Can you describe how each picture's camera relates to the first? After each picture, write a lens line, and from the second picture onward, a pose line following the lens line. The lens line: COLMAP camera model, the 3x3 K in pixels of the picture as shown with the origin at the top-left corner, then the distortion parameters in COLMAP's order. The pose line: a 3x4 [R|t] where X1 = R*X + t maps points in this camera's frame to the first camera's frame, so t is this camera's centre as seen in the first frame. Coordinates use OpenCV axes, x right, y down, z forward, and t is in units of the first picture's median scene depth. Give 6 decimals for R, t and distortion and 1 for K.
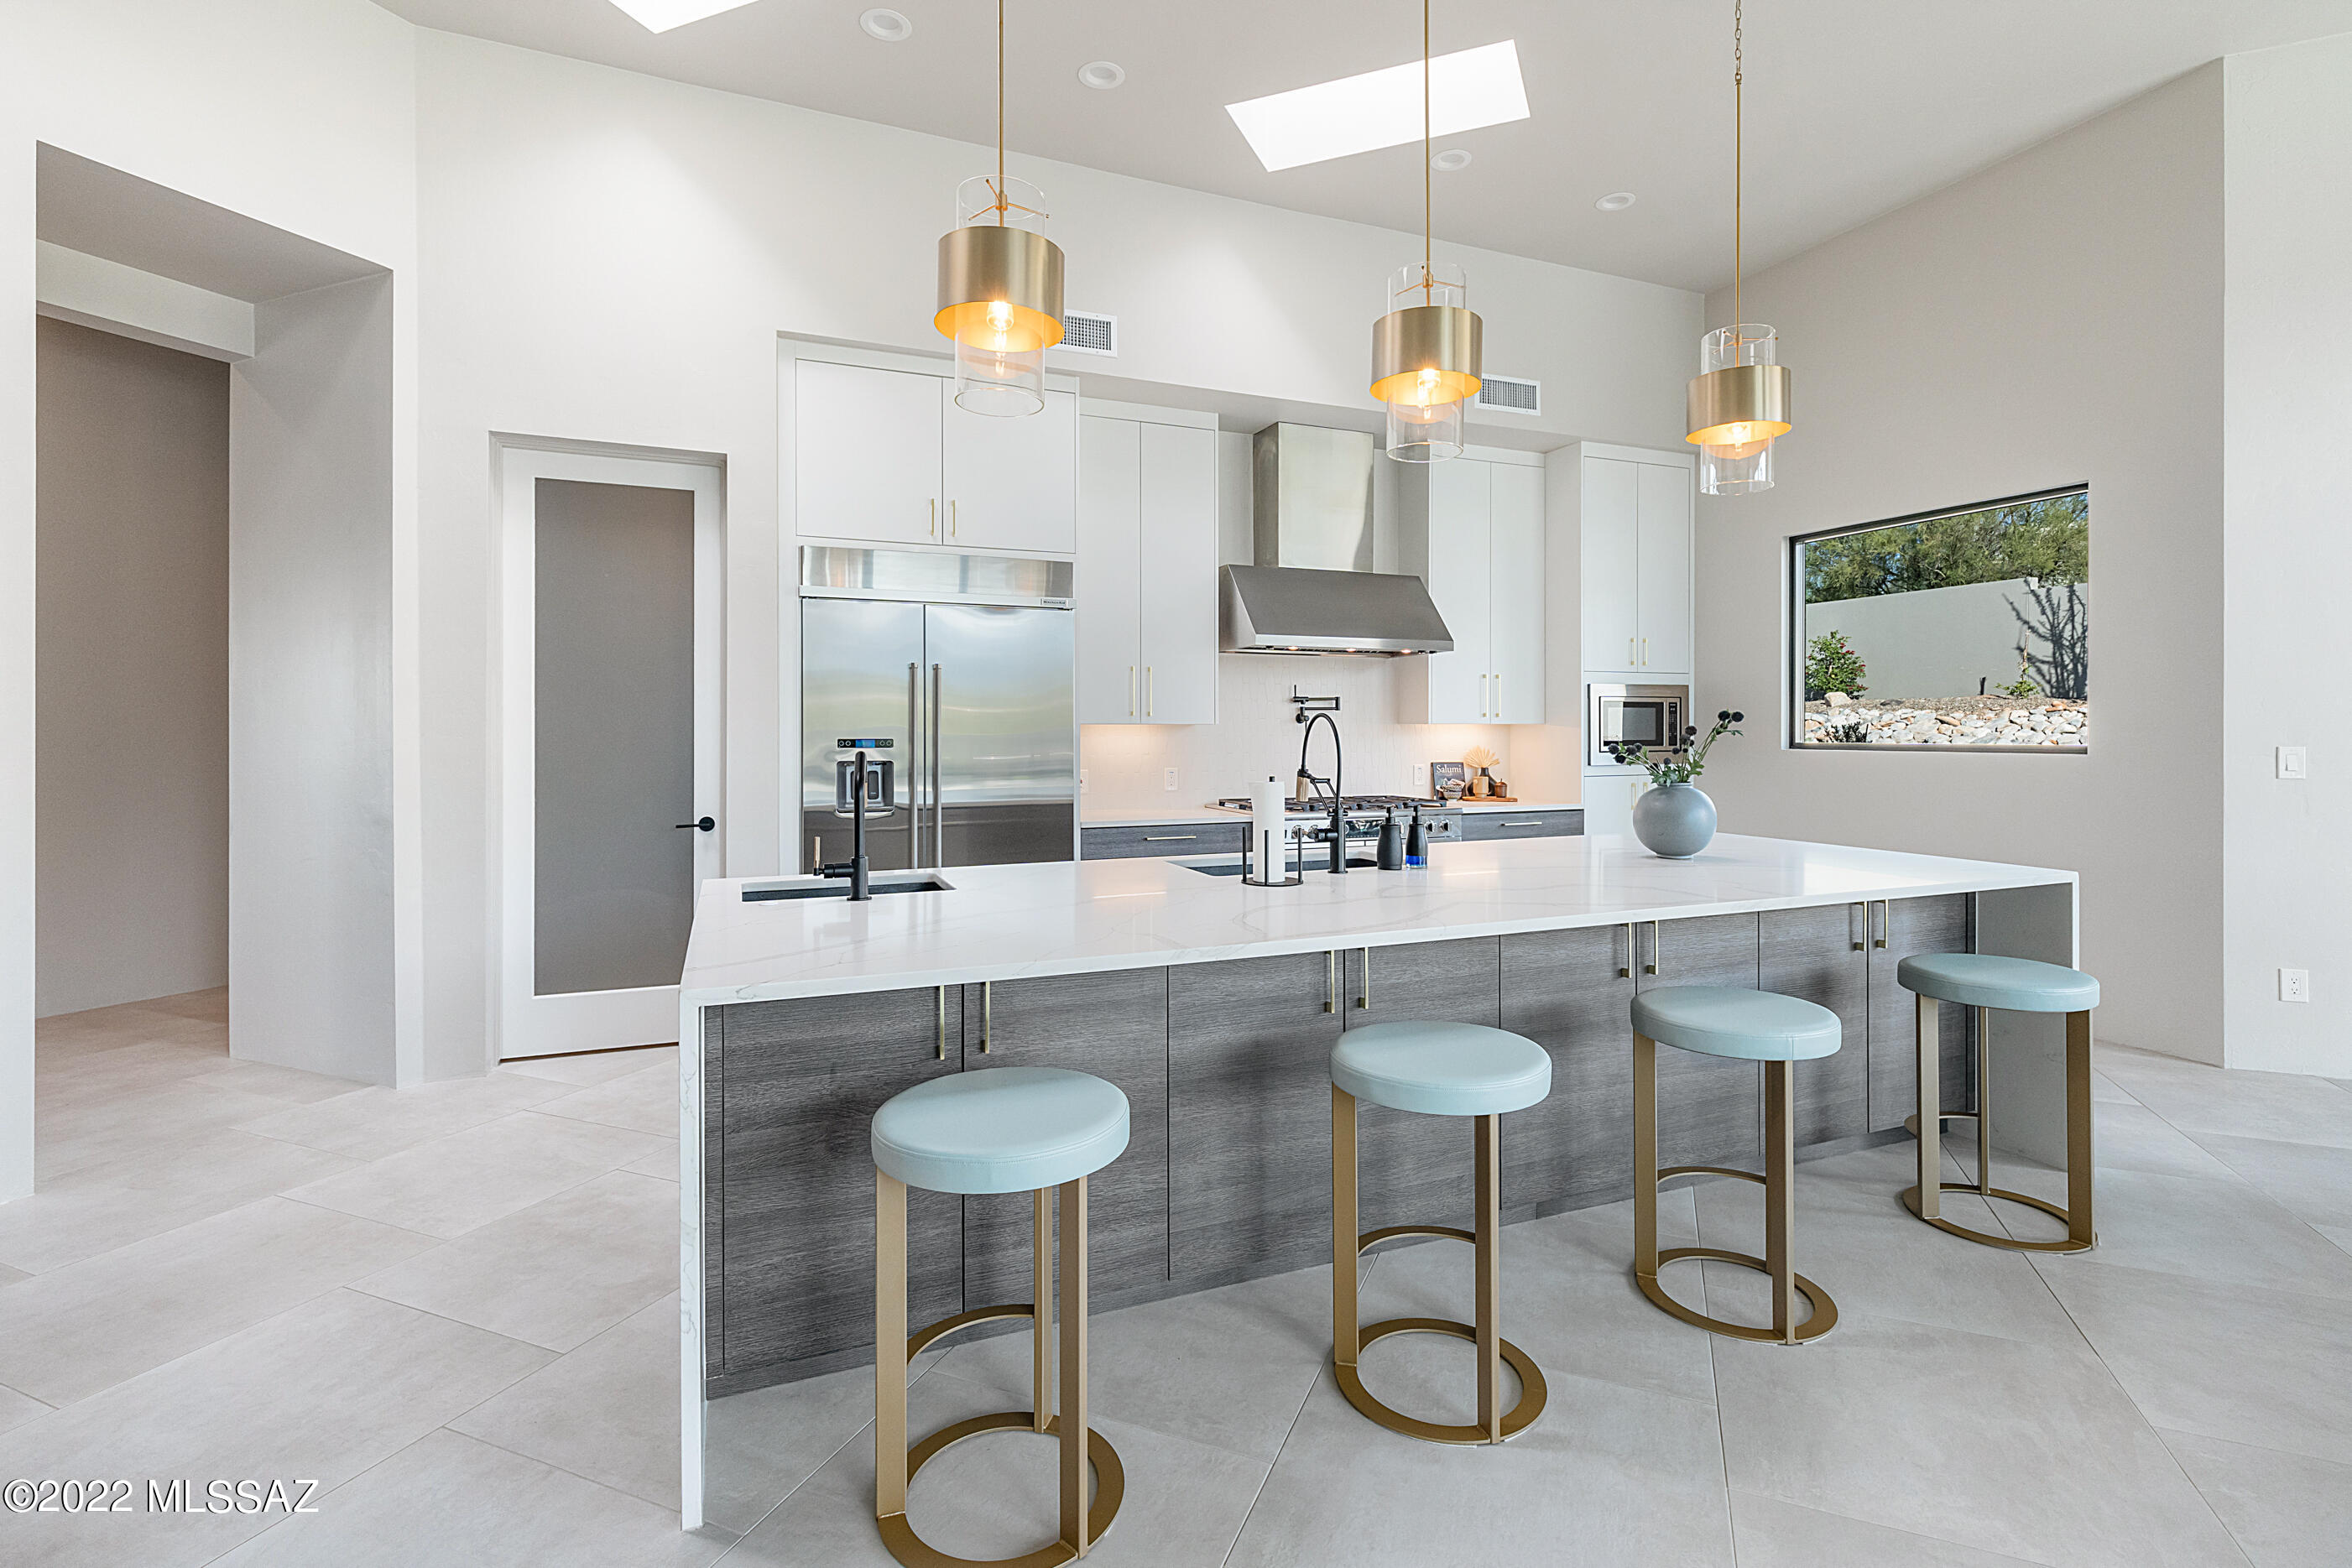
lens RADIAL K [[1094.4, 0, 1184.1], [0, 1094.4, 729.0], [0, 0, 1]] dist [0.005661, -0.000440]
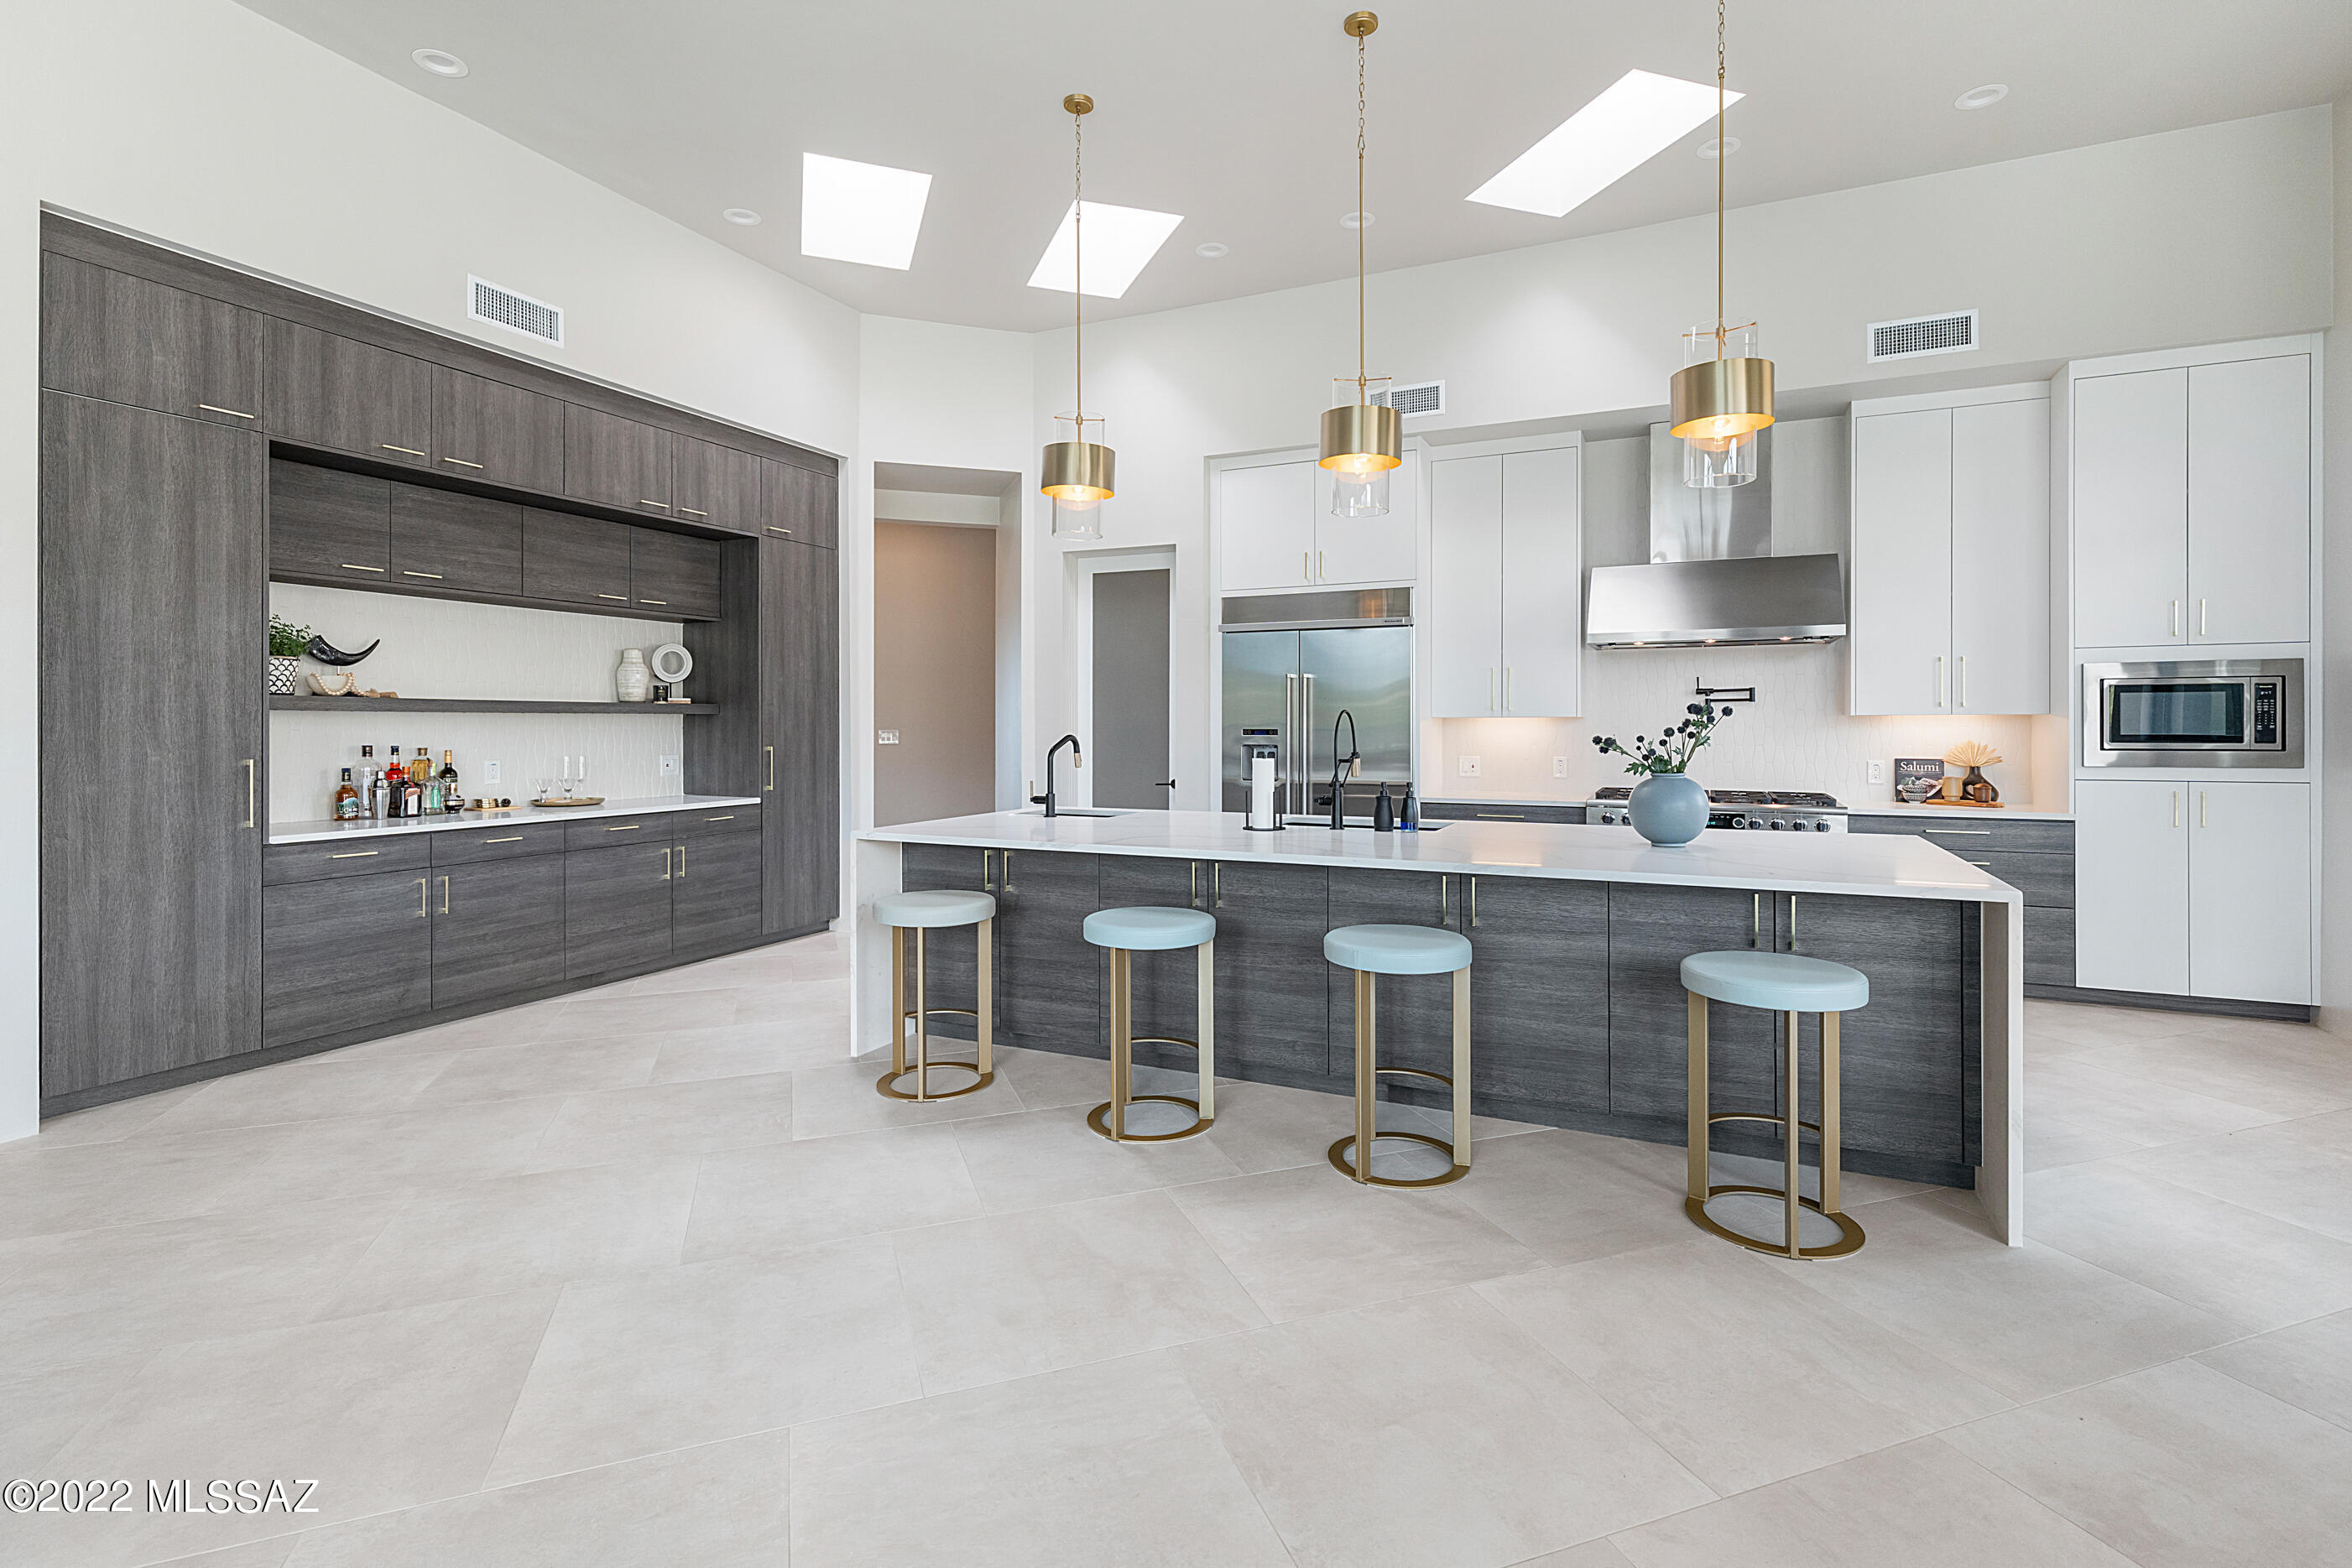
lens RADIAL K [[1094.4, 0, 1177.5], [0, 1094.4, 720.1], [0, 0, 1]] dist [0.005661, -0.000440]
pose [[0.670142, -0.002022, -0.742230, 0.711712], [0.001536, 0.999998, -0.001336, -0.000417], [0.742231, -0.000245, 0.670144, -0.030067]]
